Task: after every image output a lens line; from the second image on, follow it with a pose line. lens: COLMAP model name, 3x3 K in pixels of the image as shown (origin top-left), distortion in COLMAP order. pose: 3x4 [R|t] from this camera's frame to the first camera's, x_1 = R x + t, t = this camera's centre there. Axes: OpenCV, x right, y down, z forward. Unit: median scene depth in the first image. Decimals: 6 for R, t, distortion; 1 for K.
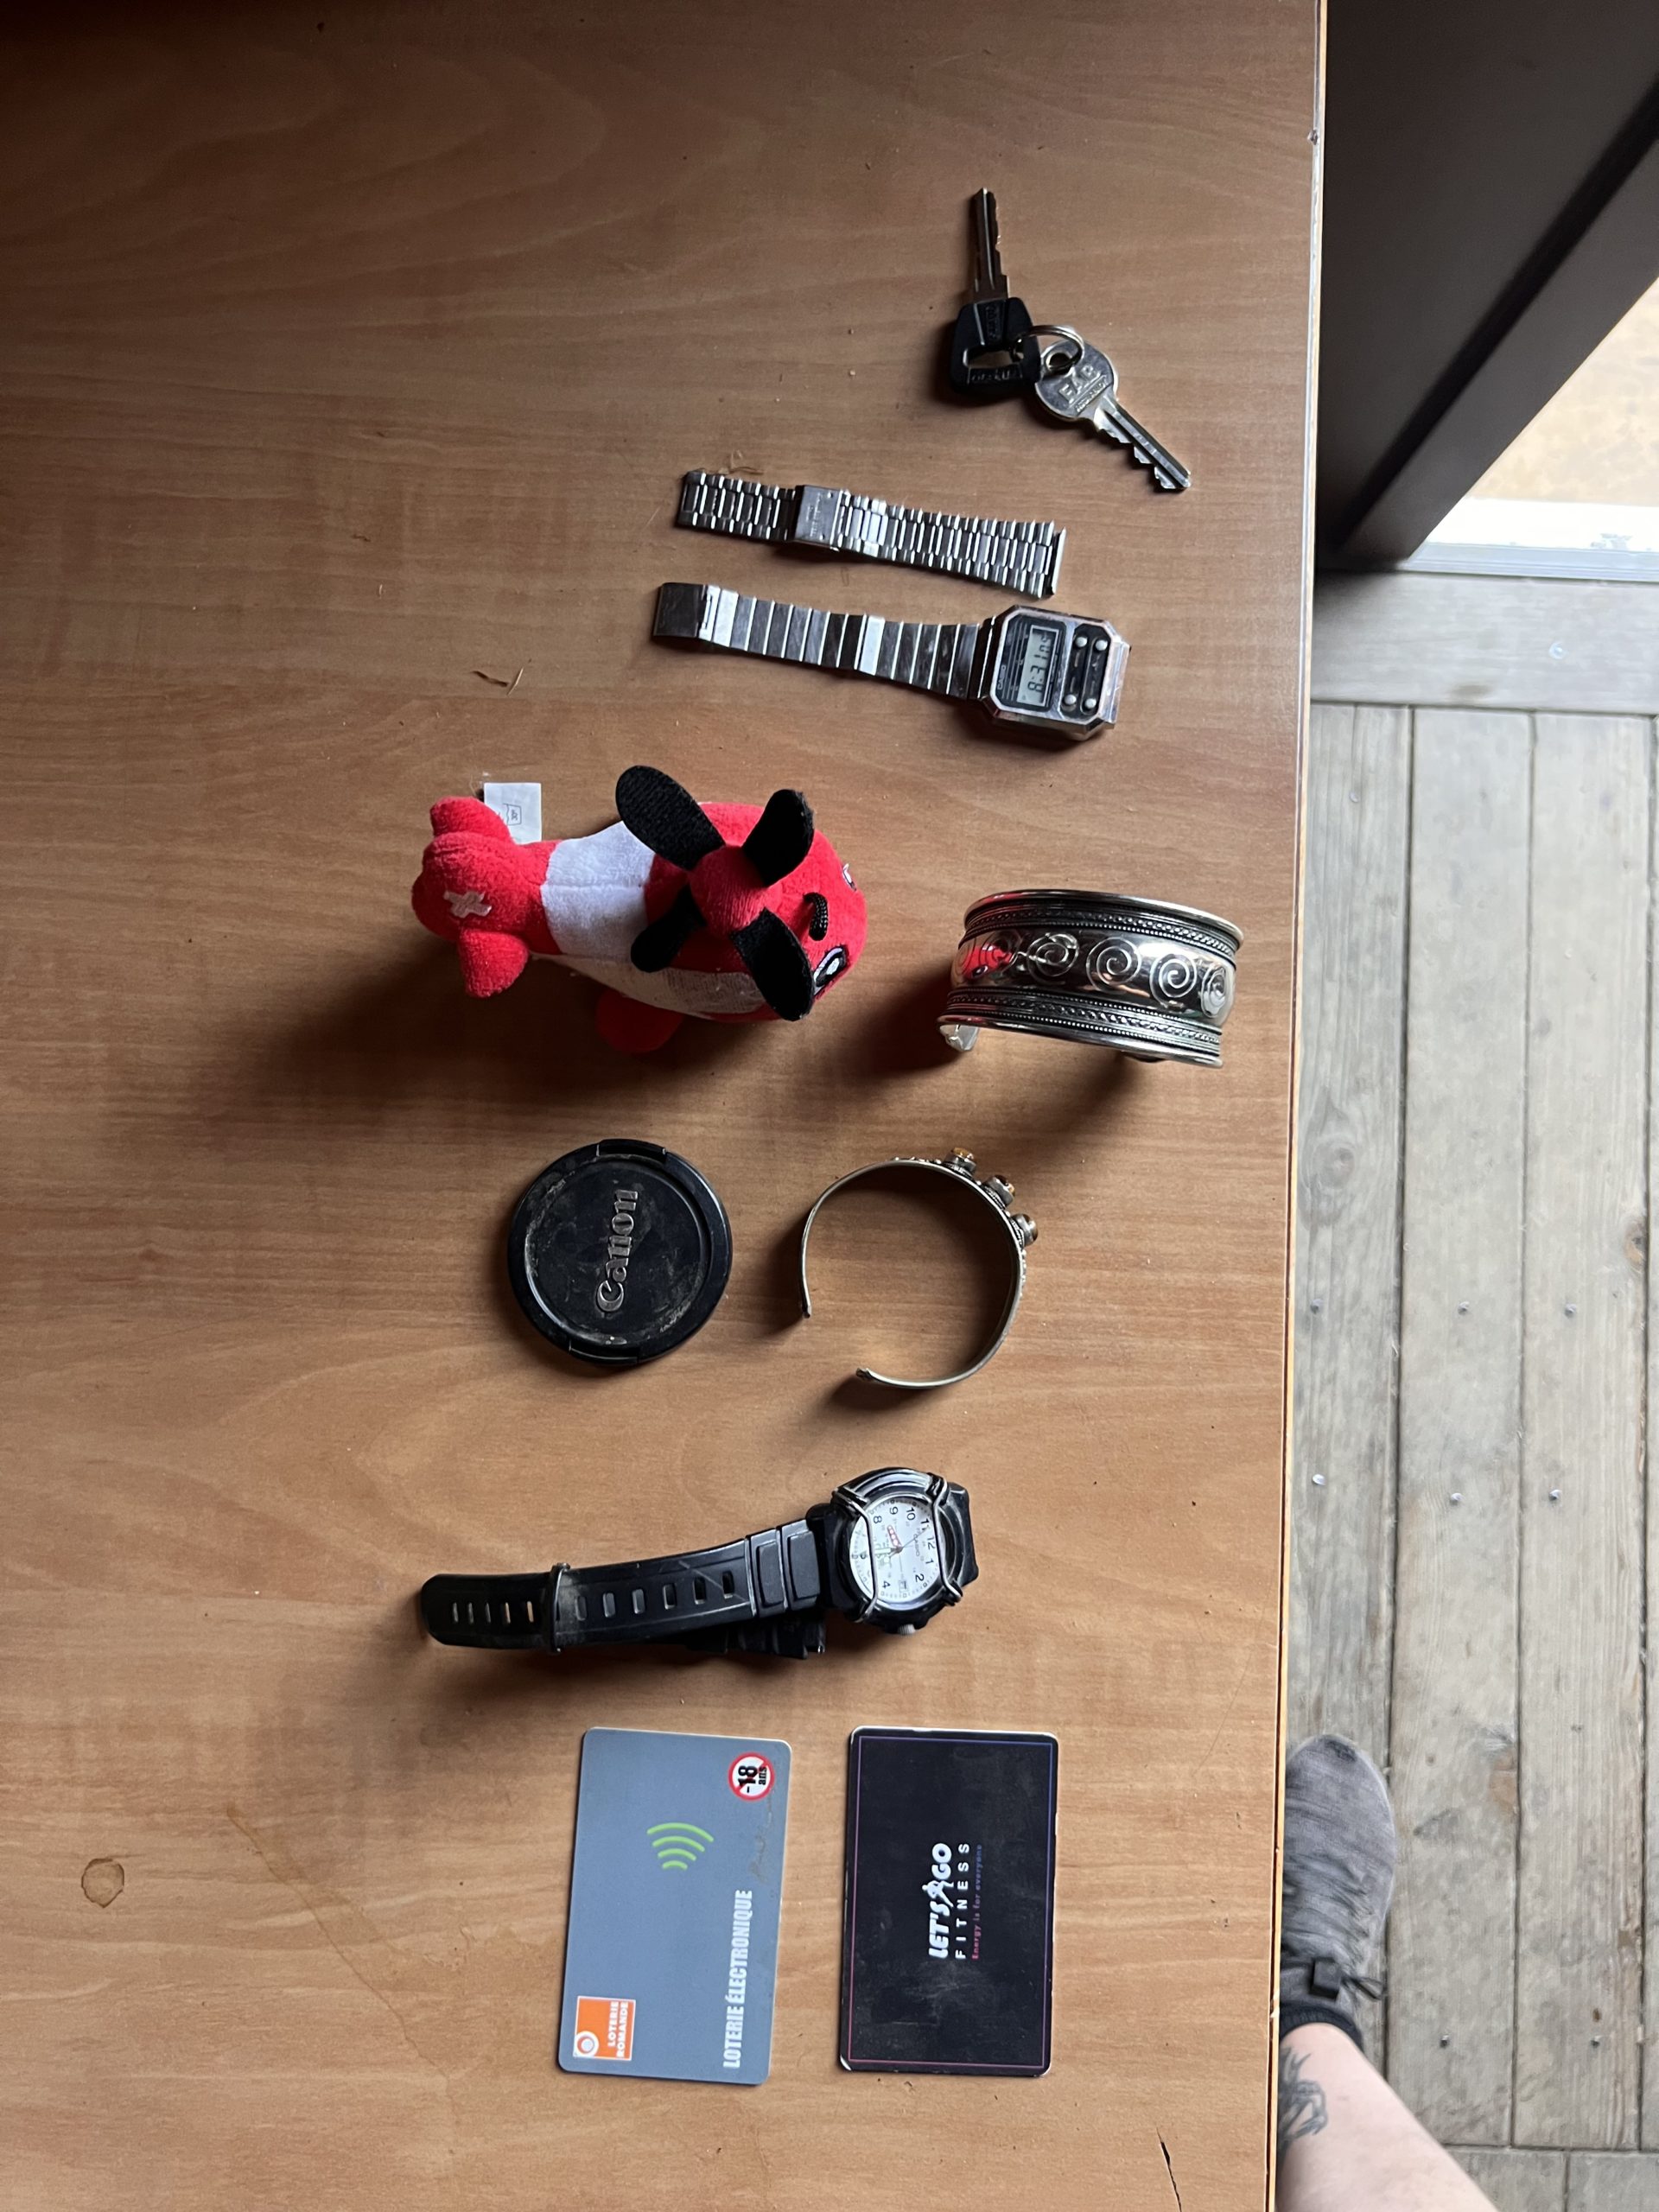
lens RADIAL K [[1665.5, 0, 828.6], [0, 1665.5, 1096.1], [0, 0, 1]] dist [0.039943, -0.049186]
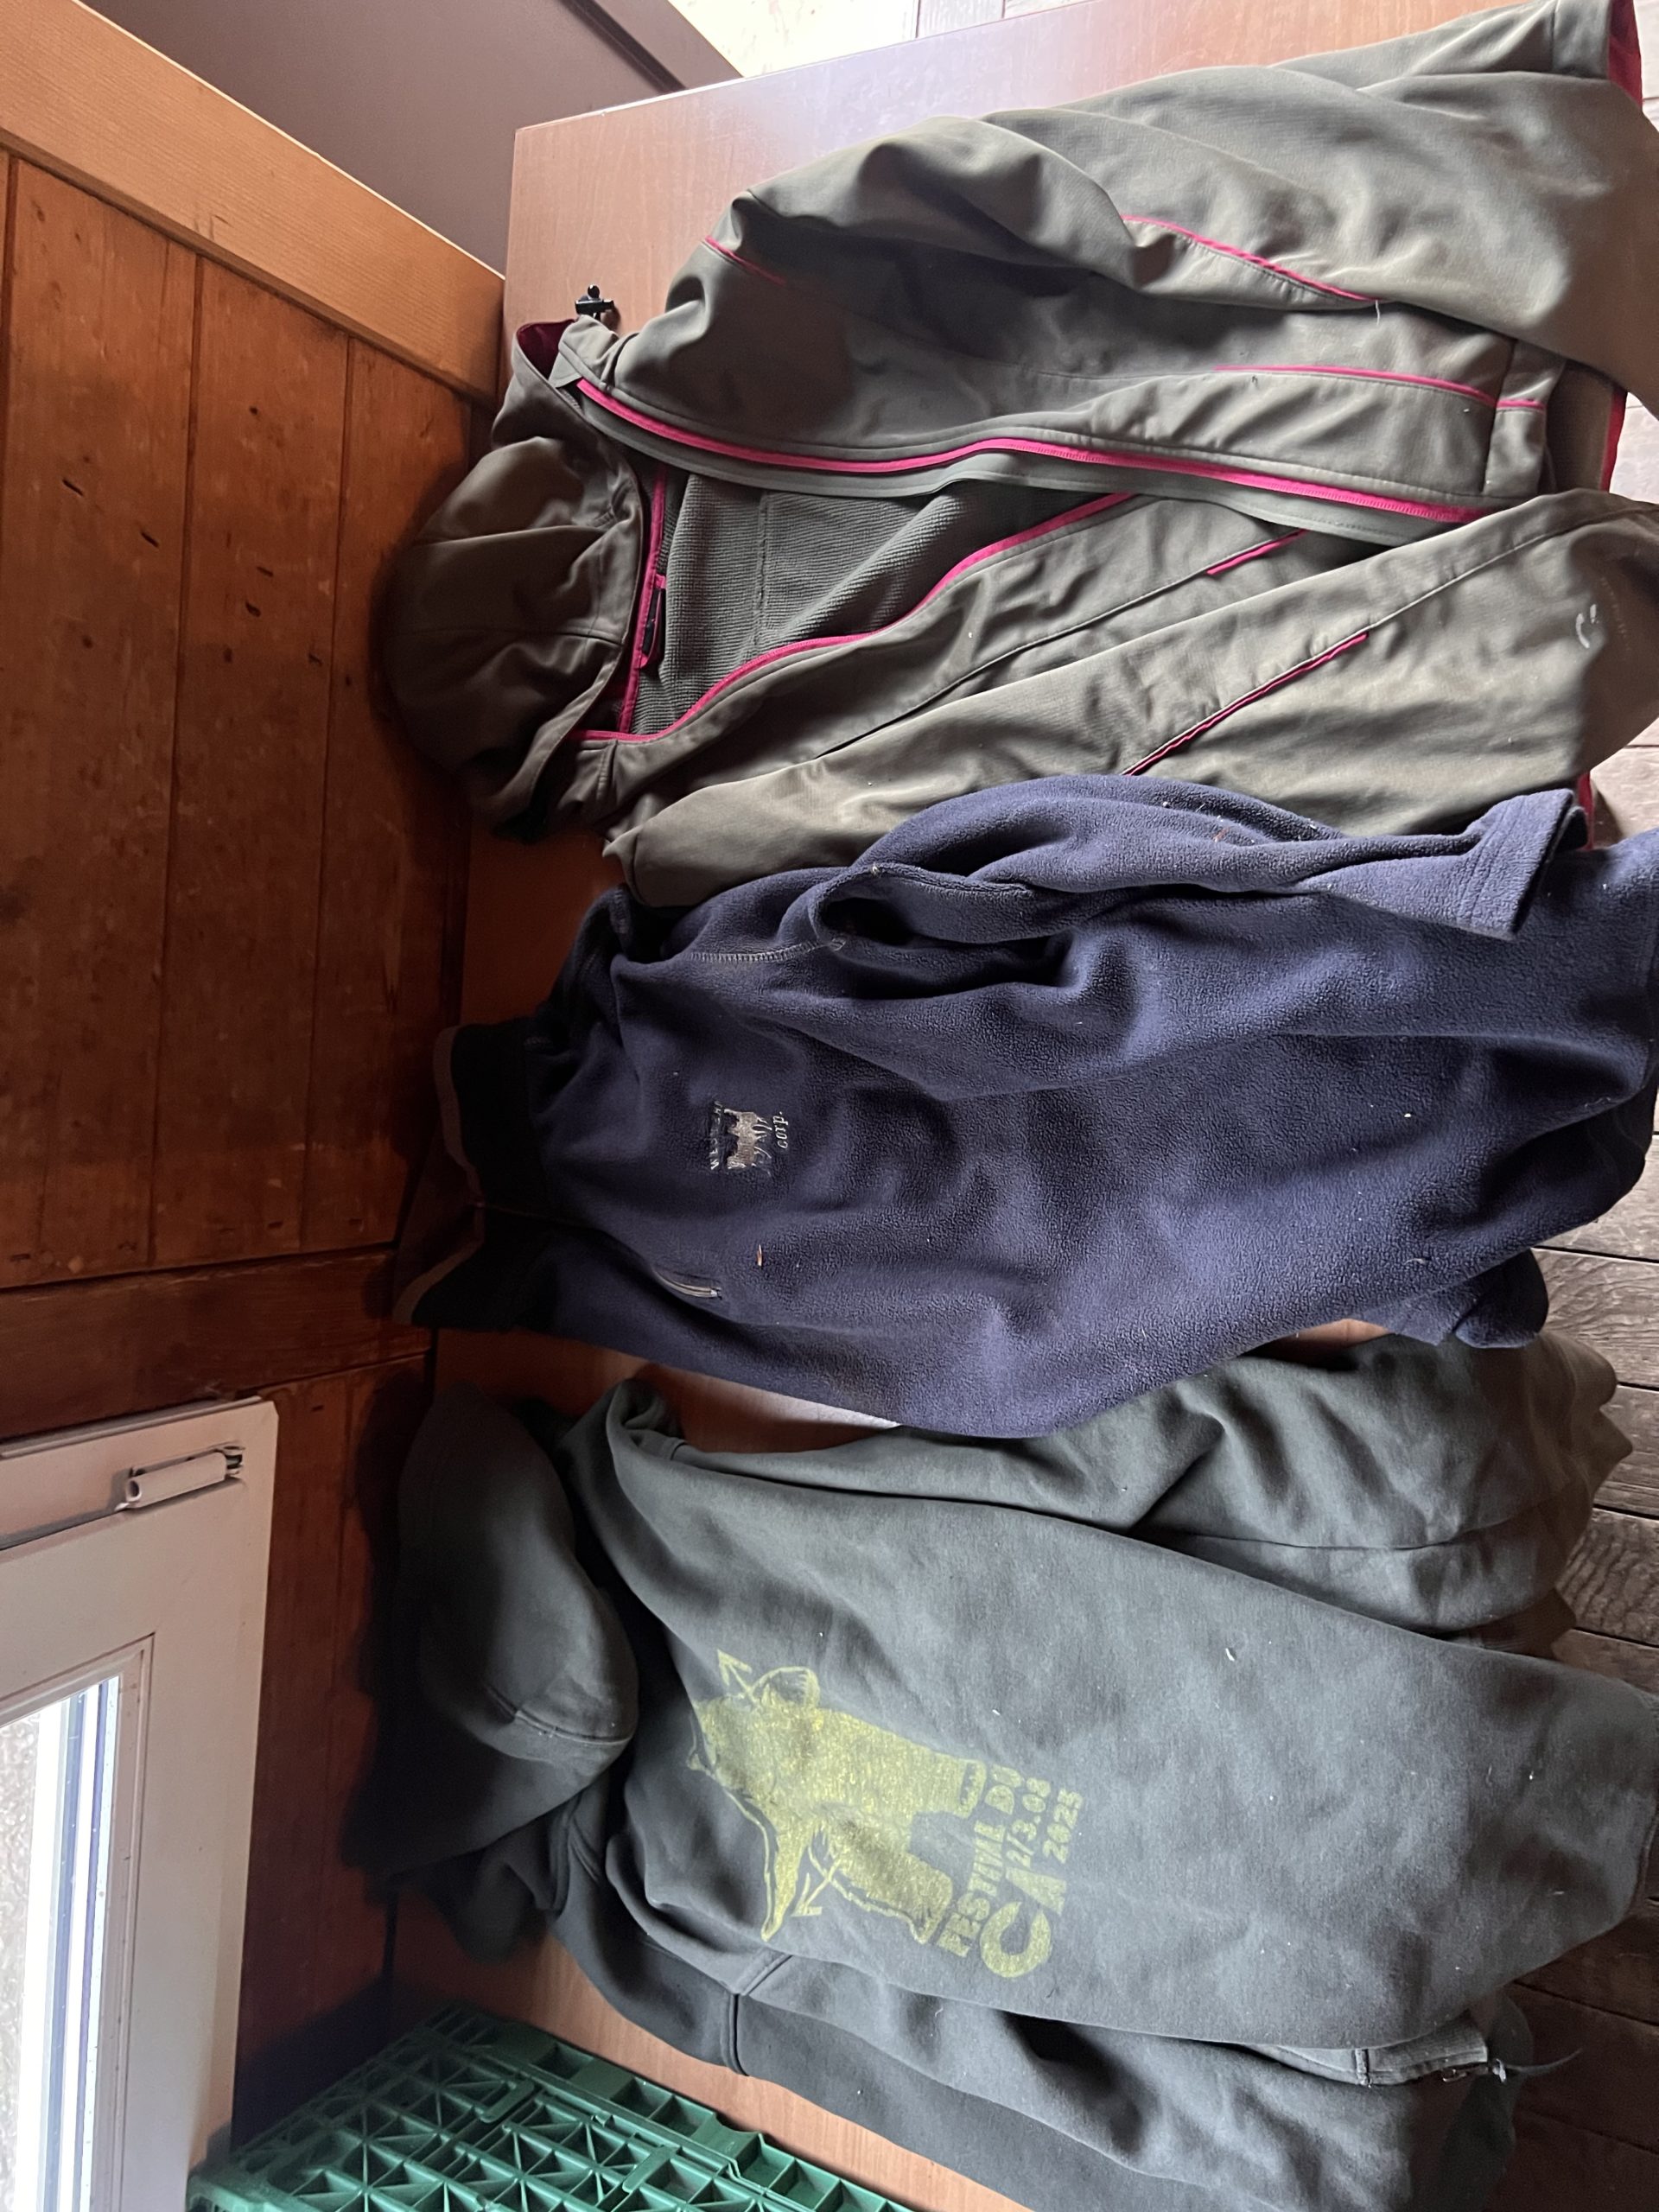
lens RADIAL K [[1665.5, 0, 835.0], [0, 1665.5, 1093.0], [0, 0, 1]] dist [0.039943, -0.049186]
pose [[0.037643, -0.998713, -0.033983, -0.976352], [0.913758, 0.048167, -0.403393, 0.706781], [0.404511, -0.015868, 0.914396, -0.980978]]
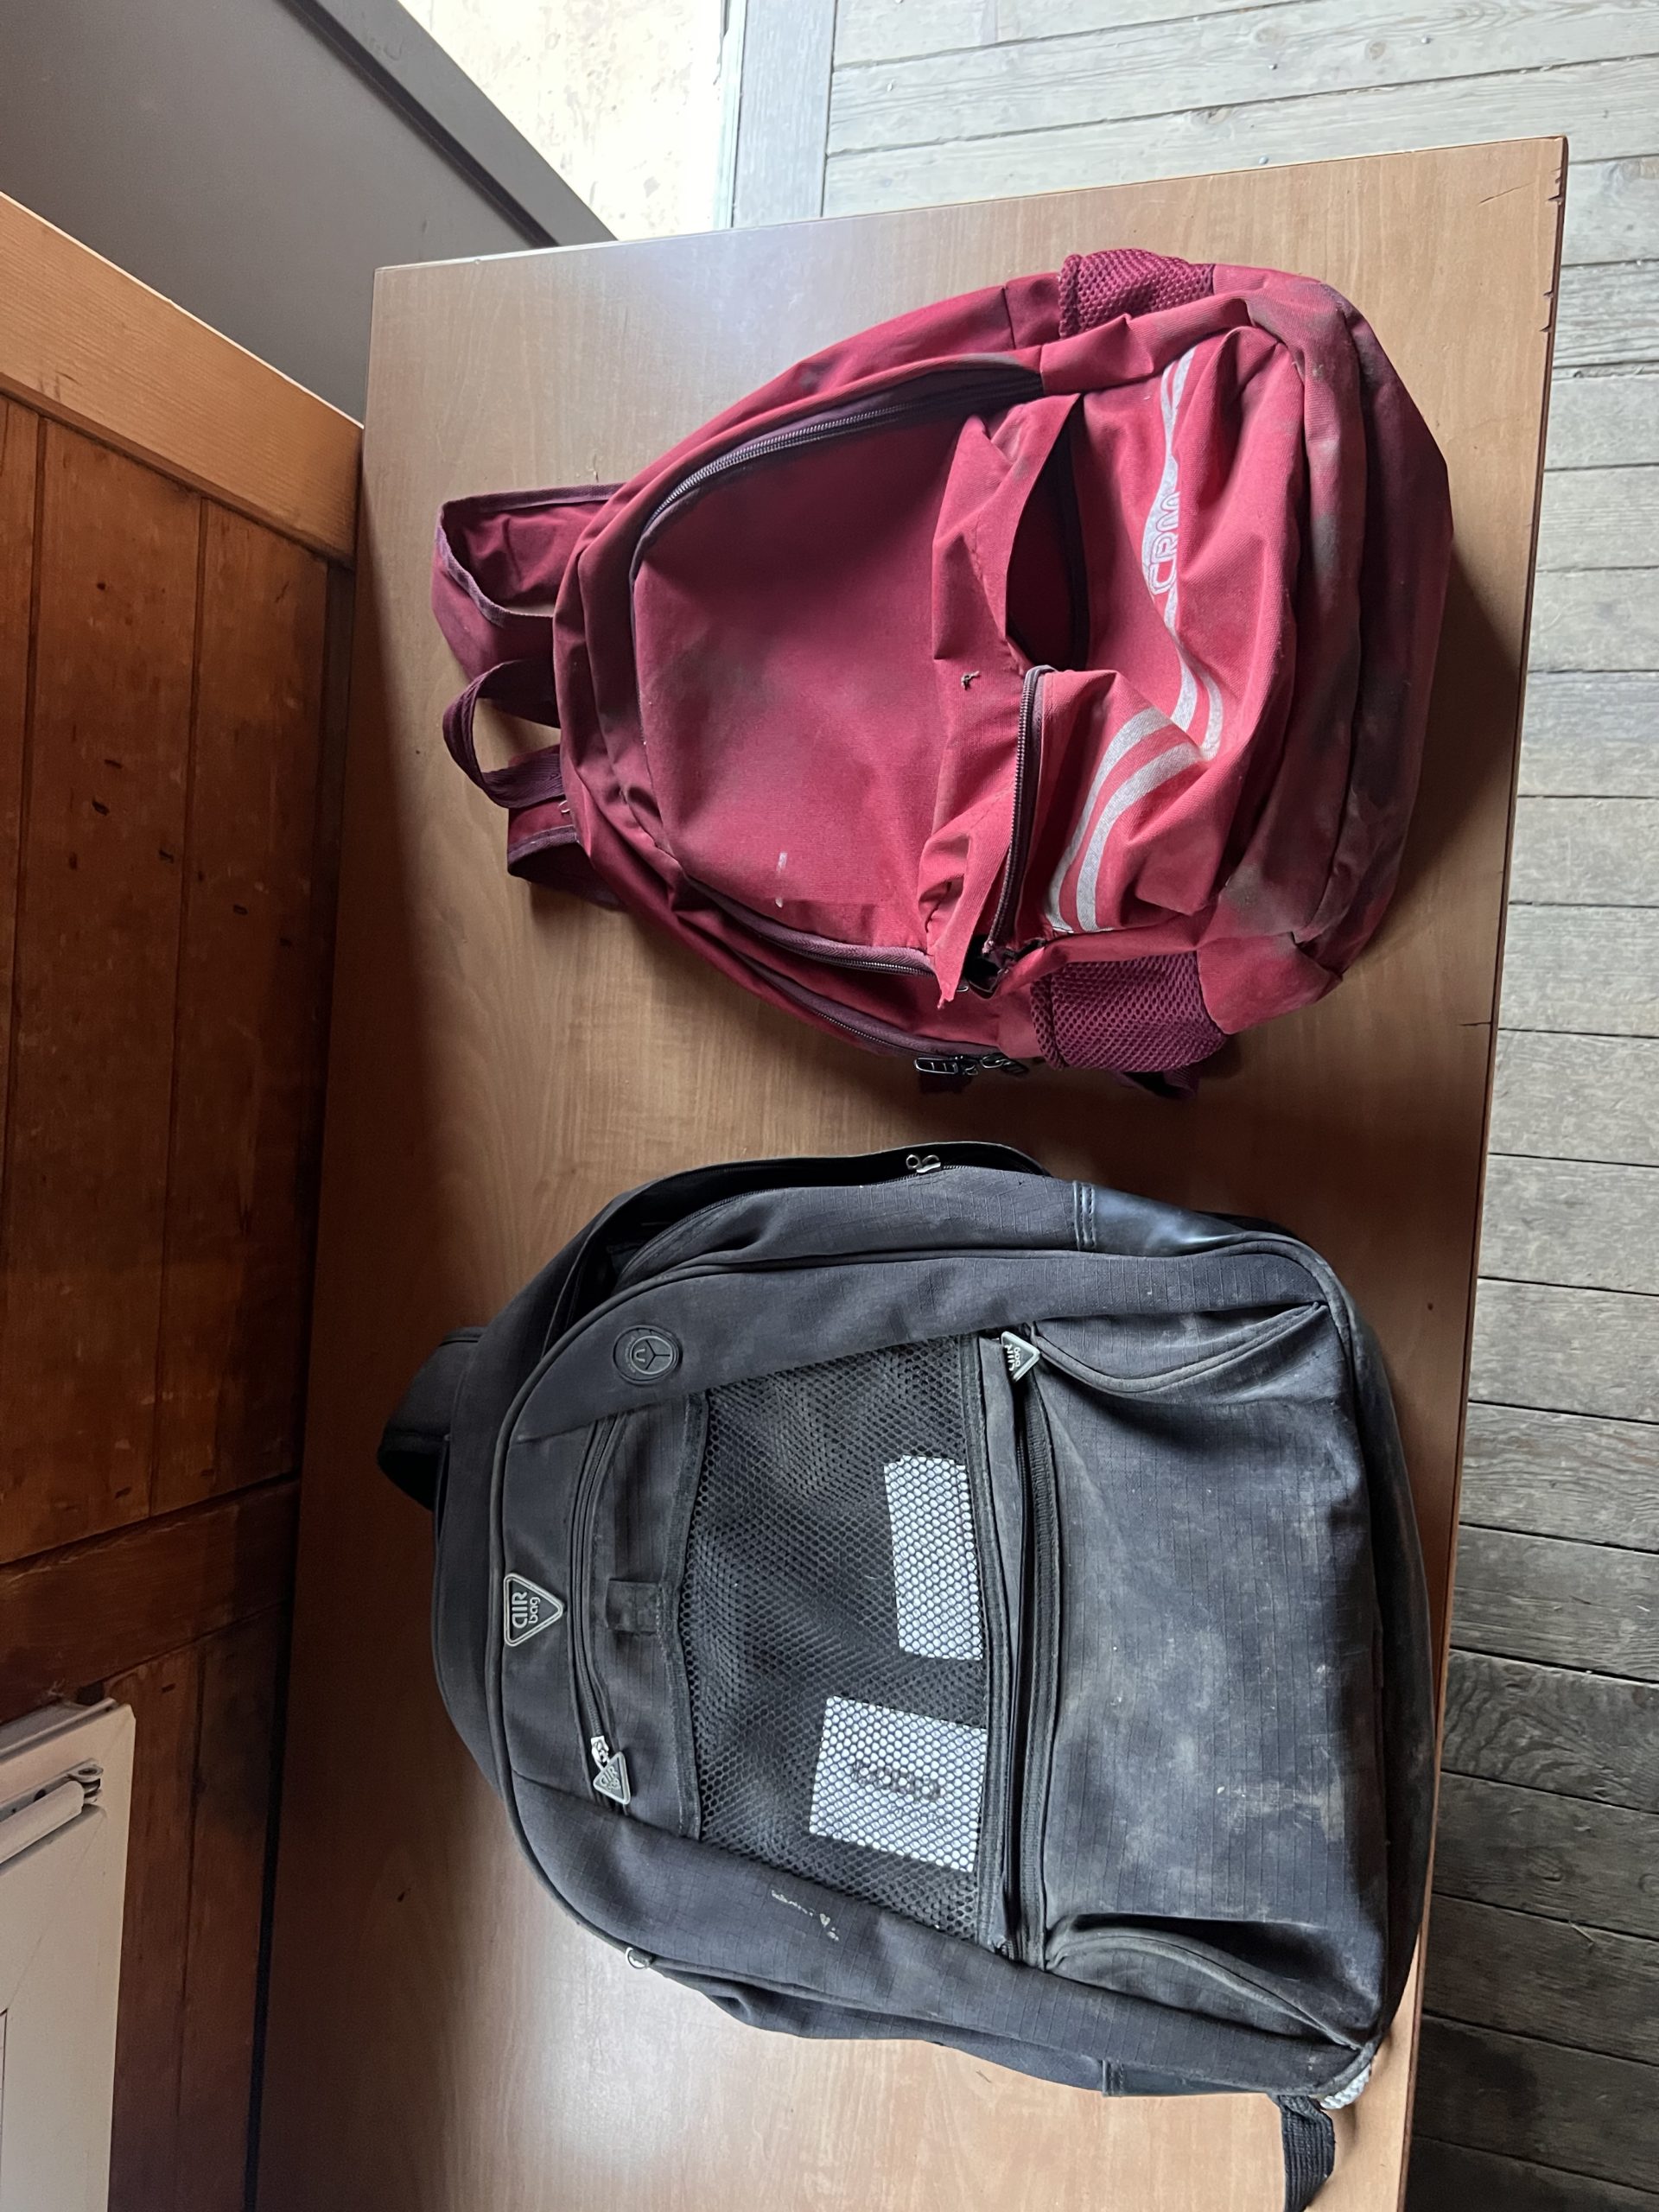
lens RADIAL K [[1665.5, 0, 821.0], [0, 1665.5, 1106.1], [0, 0, 1]] dist [0.039943, -0.049186]
pose [[0.025044, -0.999603, -0.012908, -0.752976], [0.964718, 0.027551, -0.261839, 0.423940], [0.262091, -0.005895, 0.965025, -0.928813]]
